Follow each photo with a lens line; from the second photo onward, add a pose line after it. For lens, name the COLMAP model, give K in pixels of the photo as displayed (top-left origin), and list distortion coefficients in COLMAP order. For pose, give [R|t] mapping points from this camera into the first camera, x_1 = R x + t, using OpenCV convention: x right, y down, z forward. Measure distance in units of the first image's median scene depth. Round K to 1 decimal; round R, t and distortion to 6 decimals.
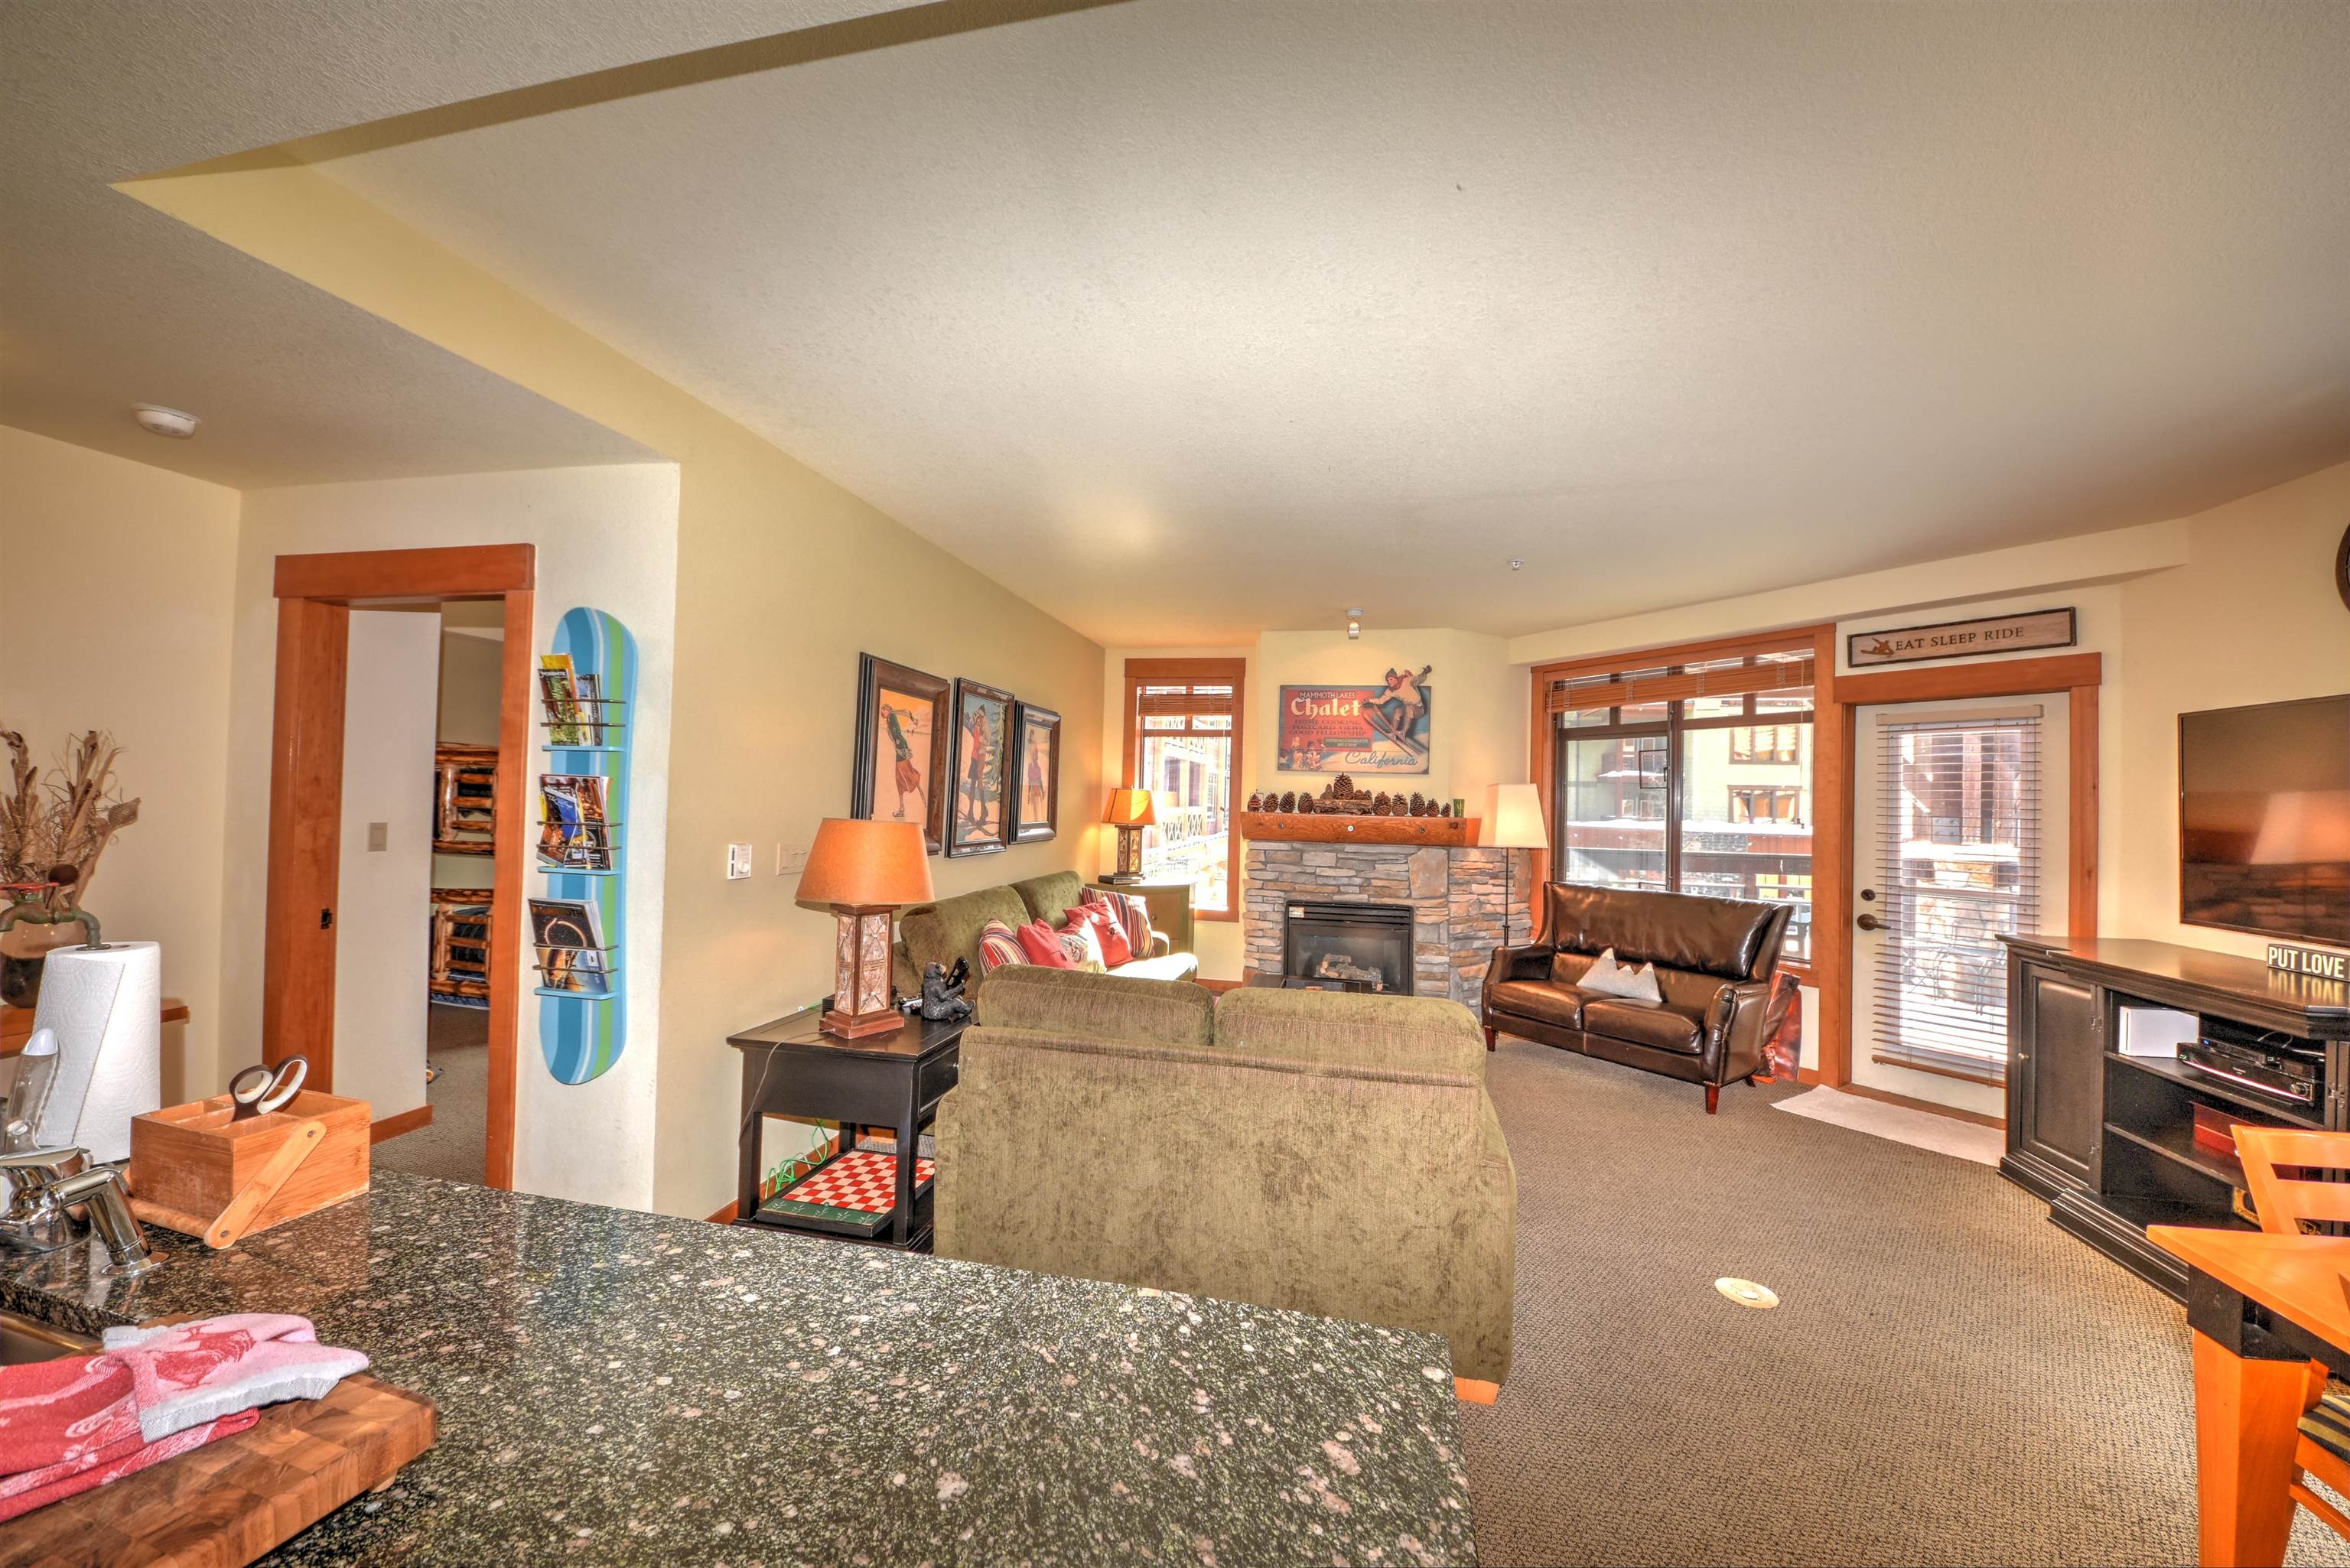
lens RADIAL K [[854.9, 0, 1175.0], [0, 854.9, 784.0], [0, 0, 1]] dist [0.031733, -0.019285]
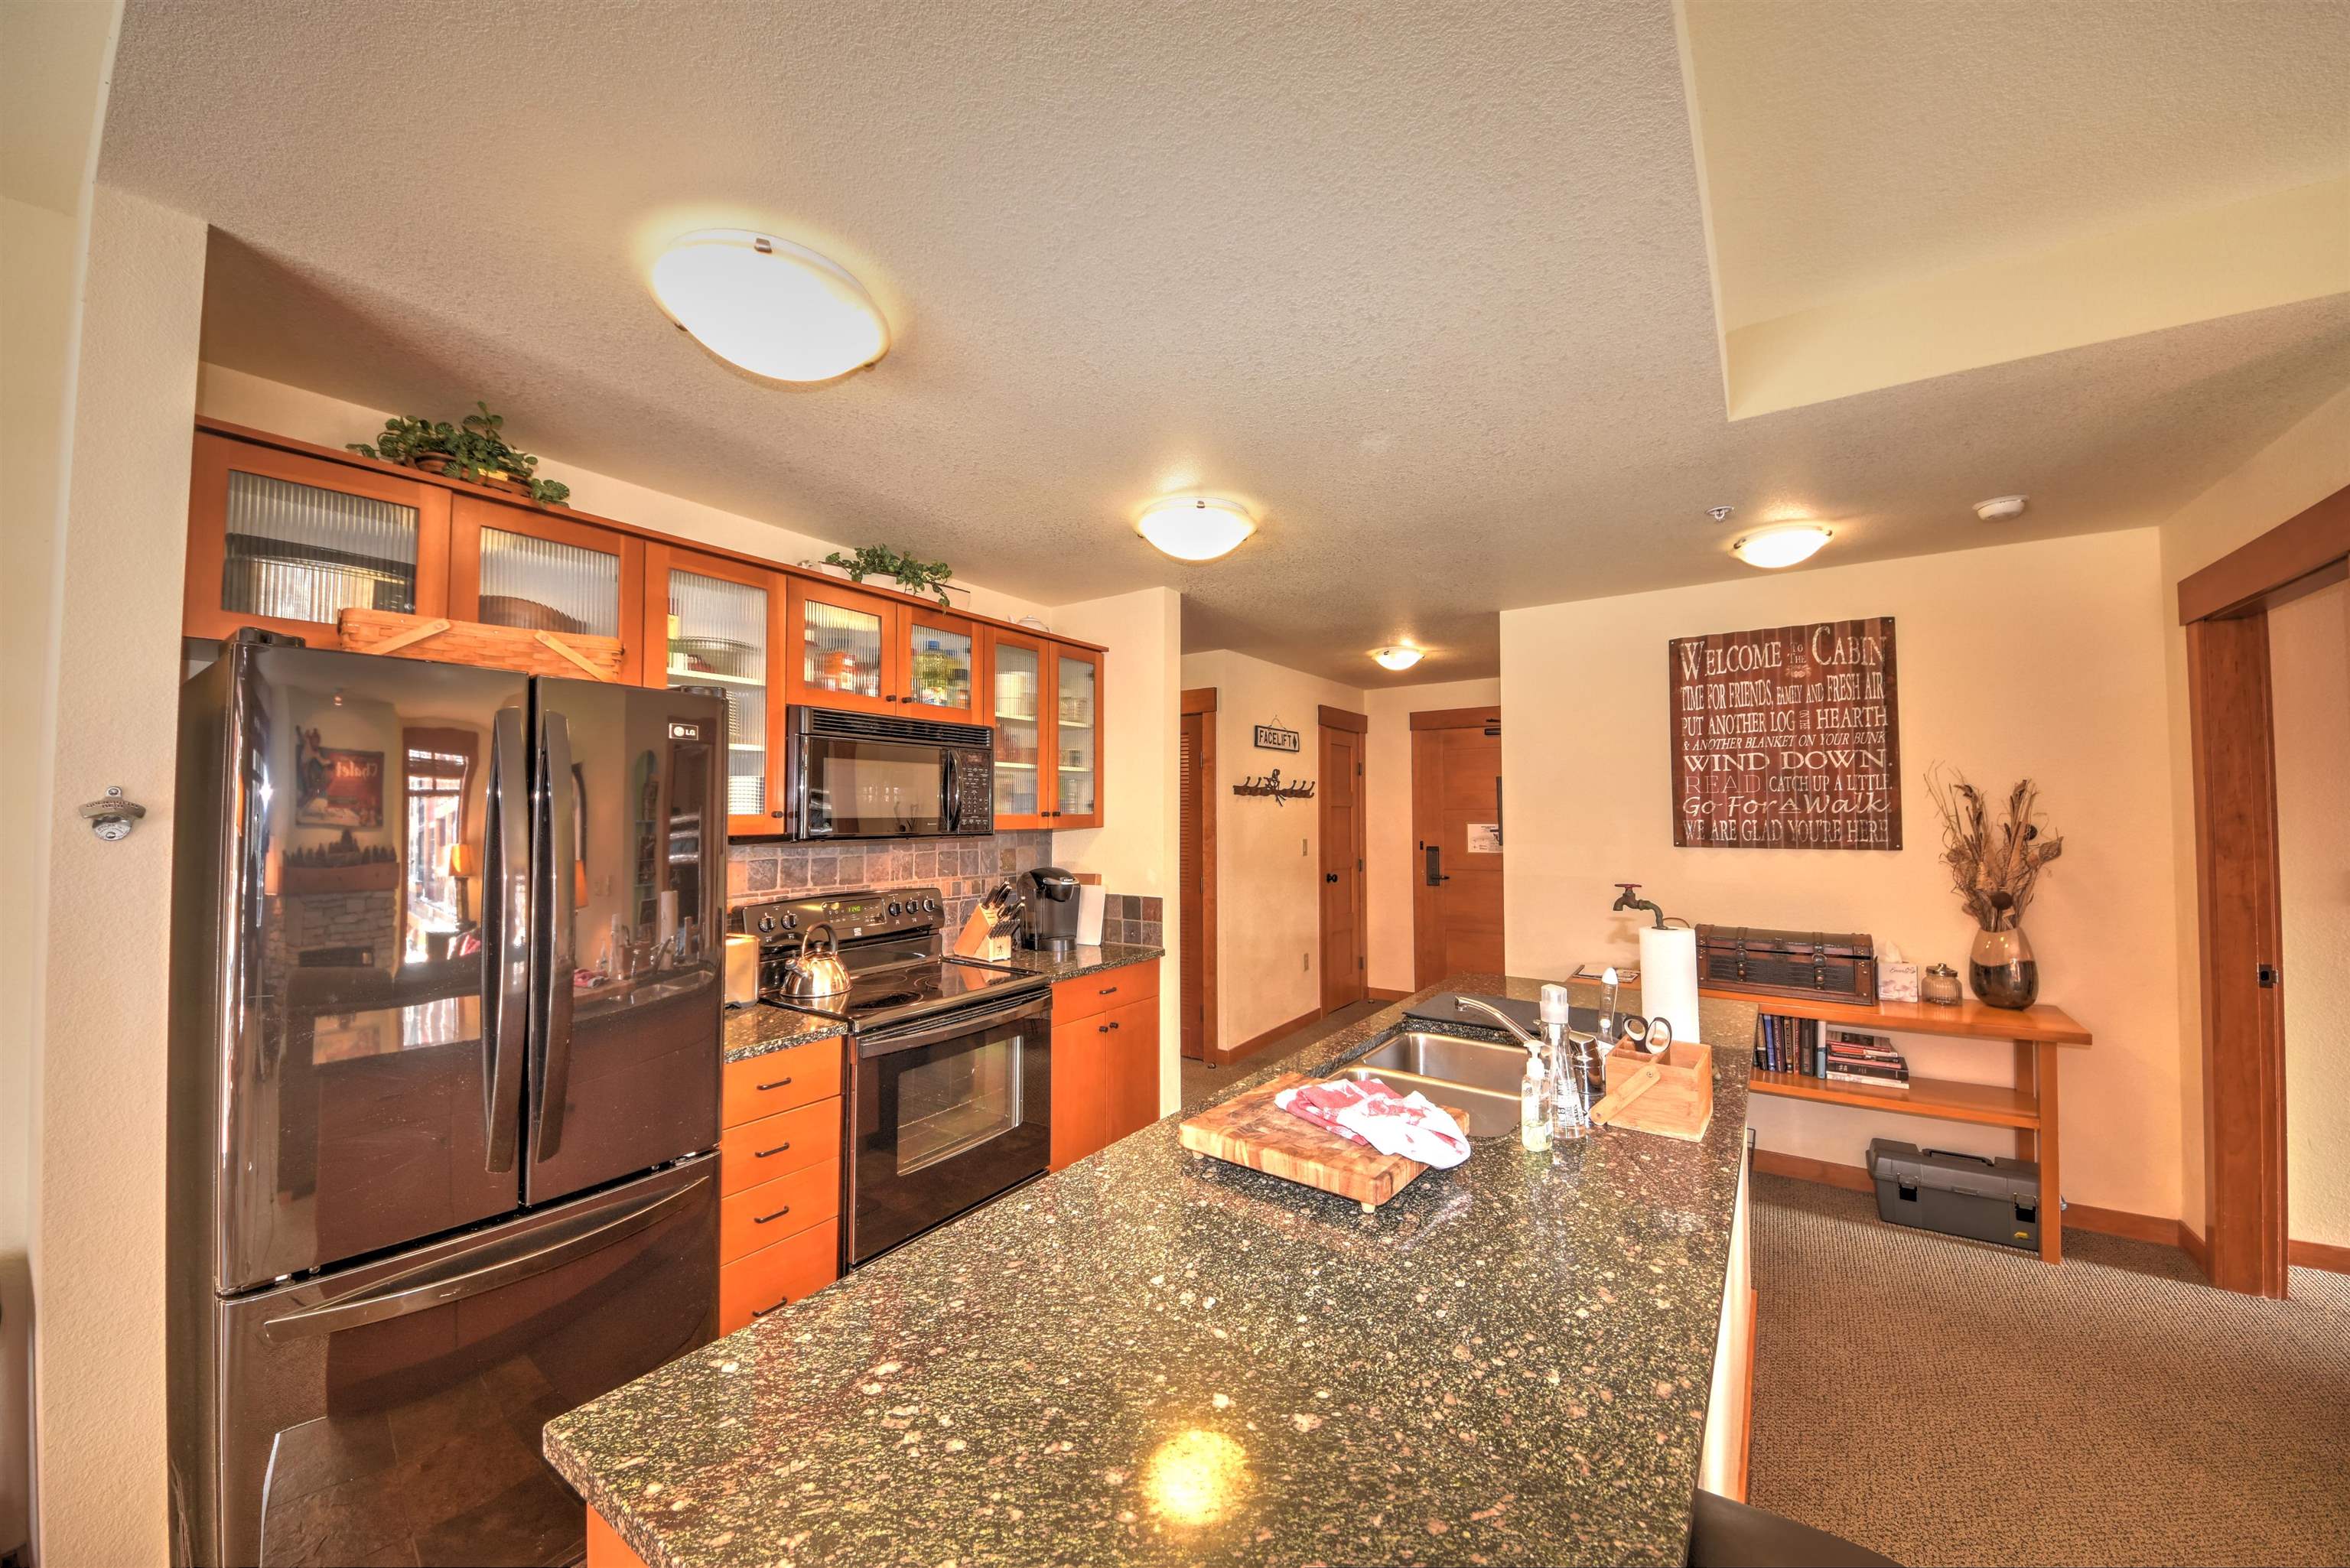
lens RADIAL K [[842.1, 0, 1181.5], [0, 842.1, 779.4], [0, 0, 1]] dist [0.030830, -0.019246]
pose [[-0.372306, -0.062786, -0.925984, 0.099079], [0.010000, 0.997380, -0.071648, 0.003834], [0.928056, -0.035934, -0.370702, 0.141367]]
